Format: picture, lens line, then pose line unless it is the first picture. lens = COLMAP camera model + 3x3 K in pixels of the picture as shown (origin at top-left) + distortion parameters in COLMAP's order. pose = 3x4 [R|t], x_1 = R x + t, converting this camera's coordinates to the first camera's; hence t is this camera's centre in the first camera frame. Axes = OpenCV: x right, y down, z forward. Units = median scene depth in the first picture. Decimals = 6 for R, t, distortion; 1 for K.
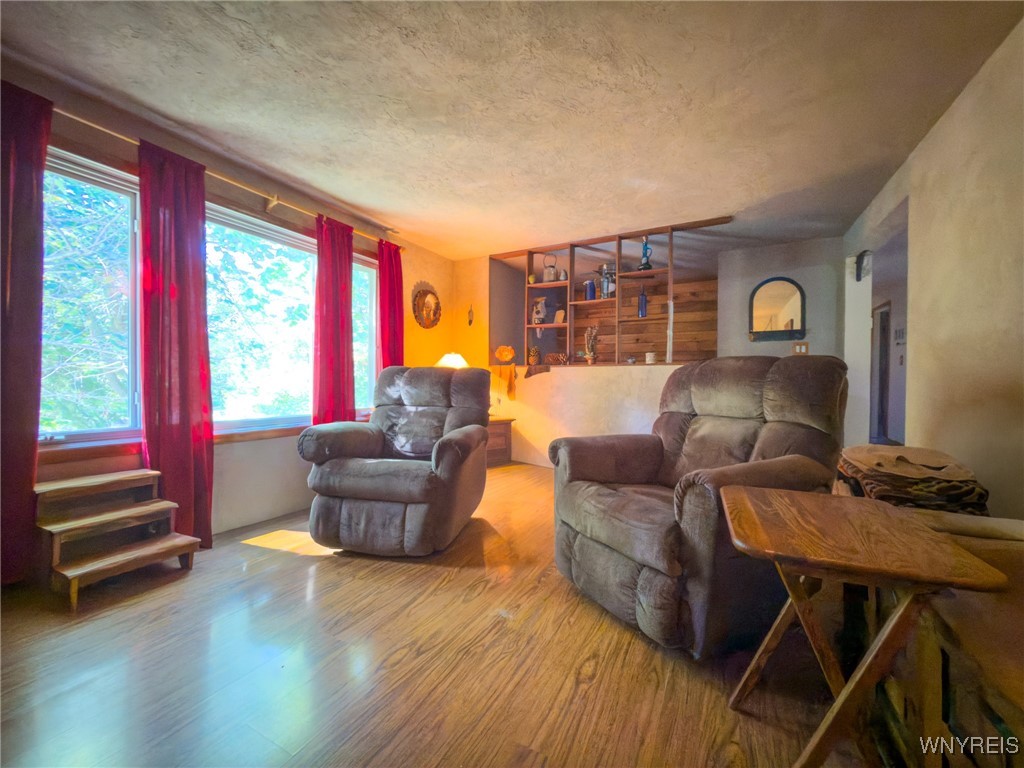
lens RADIAL K [[411.6, 0, 512.0], [0, 411.6, 384.0], [0, 0, 1]] dist [-0.001022, -0.000217]
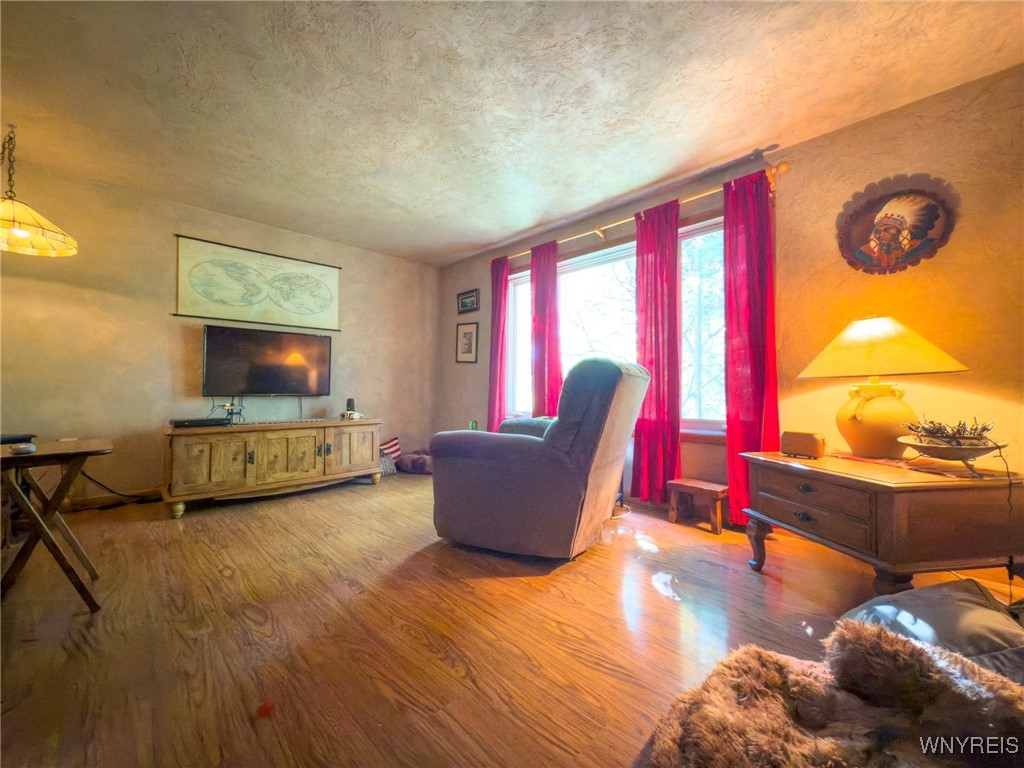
lens RADIAL K [[401.8, 0, 512.0], [0, 401.8, 384.0], [0, 0, 1]] dist [0.015435, 0.000018]
pose [[-0.304342, -0.009509, -0.952516, 0.609109], [-0.006226, 0.999949, -0.007993, 0.003030], [0.952543, 0.003497, -0.304385, 1.152008]]
